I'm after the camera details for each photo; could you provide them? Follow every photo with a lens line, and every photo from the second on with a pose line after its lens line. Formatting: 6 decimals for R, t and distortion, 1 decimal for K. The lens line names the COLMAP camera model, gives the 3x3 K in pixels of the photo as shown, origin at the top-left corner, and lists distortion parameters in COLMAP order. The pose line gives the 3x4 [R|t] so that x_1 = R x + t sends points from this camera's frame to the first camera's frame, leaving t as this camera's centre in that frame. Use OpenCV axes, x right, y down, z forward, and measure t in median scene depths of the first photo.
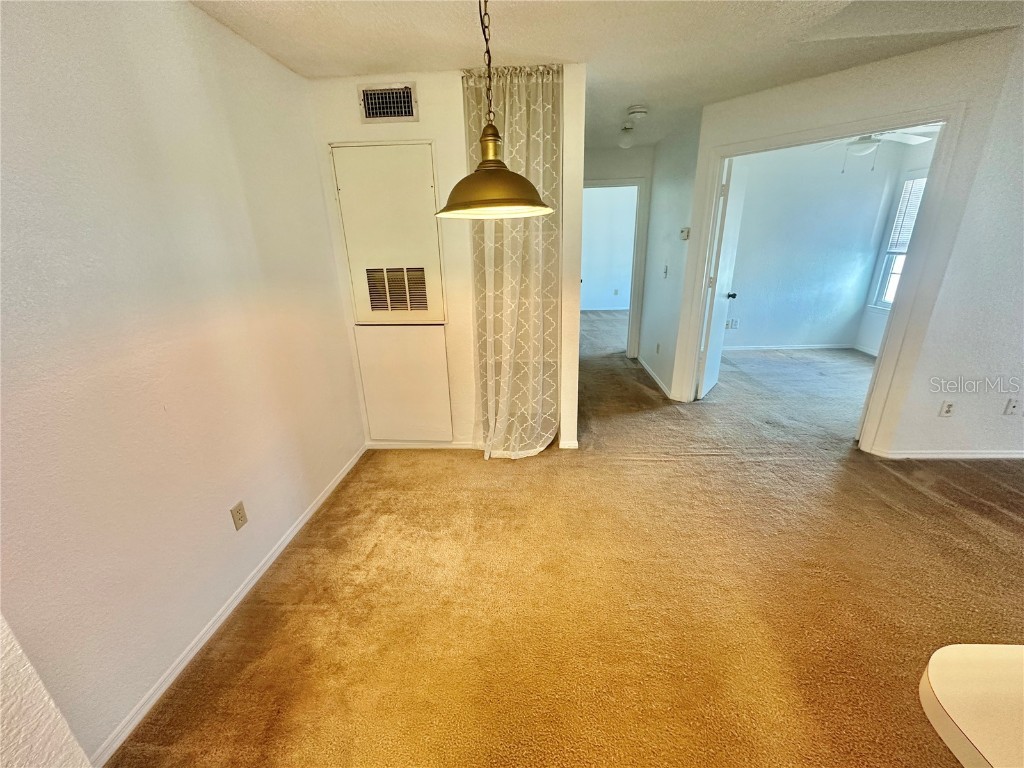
lens RADIAL K [[410.8, 0, 514.2], [0, 410.8, 385.1], [0, 0, 1]] dist [0.009617, 0.000080]
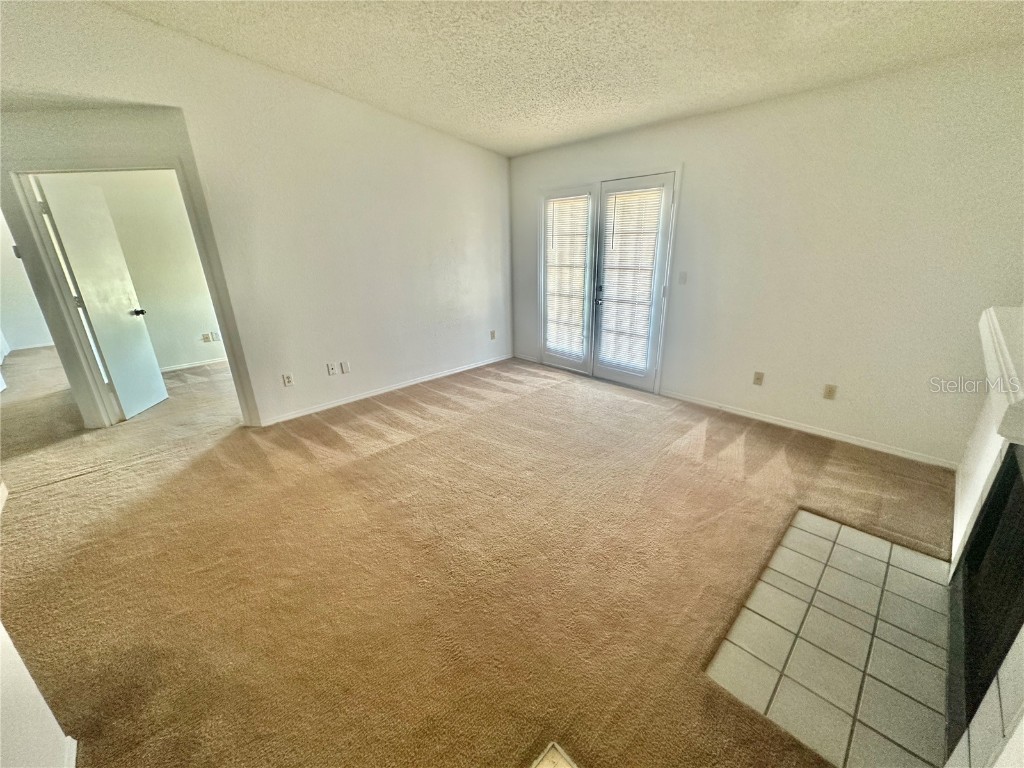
lens RADIAL K [[410.8, 0, 514.2], [0, 410.8, 385.1], [0, 0, 1]] dist [0.009617, 0.000080]
pose [[0.675566, -0.227560, 0.701304, 0.527673], [0.245964, 0.966248, 0.076592, 0.137307], [-0.695063, 0.120753, 0.708736, -0.439744]]
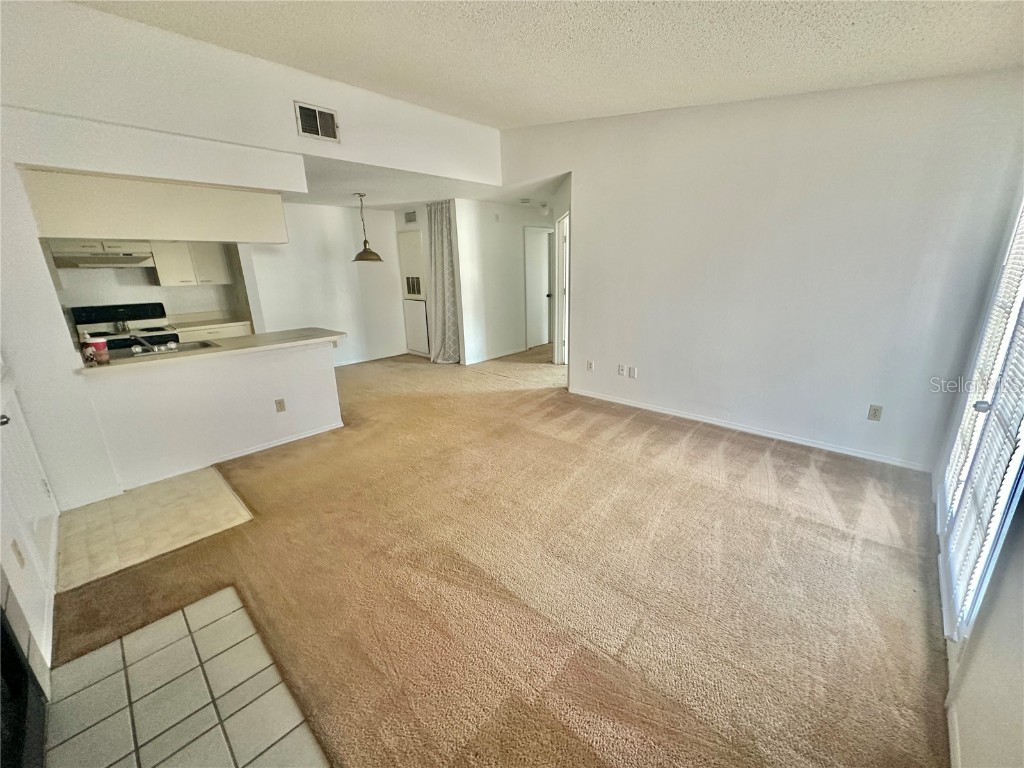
lens RADIAL K [[410.8, 0, 514.2], [0, 410.8, 385.1], [0, 0, 1]] dist [0.009617, 0.000080]
pose [[0.764379, 0.189717, -0.616224, 1.676860], [-0.211772, 0.976581, 0.037972, 0.123500], [0.608997, 0.101474, 0.786655, -0.489407]]
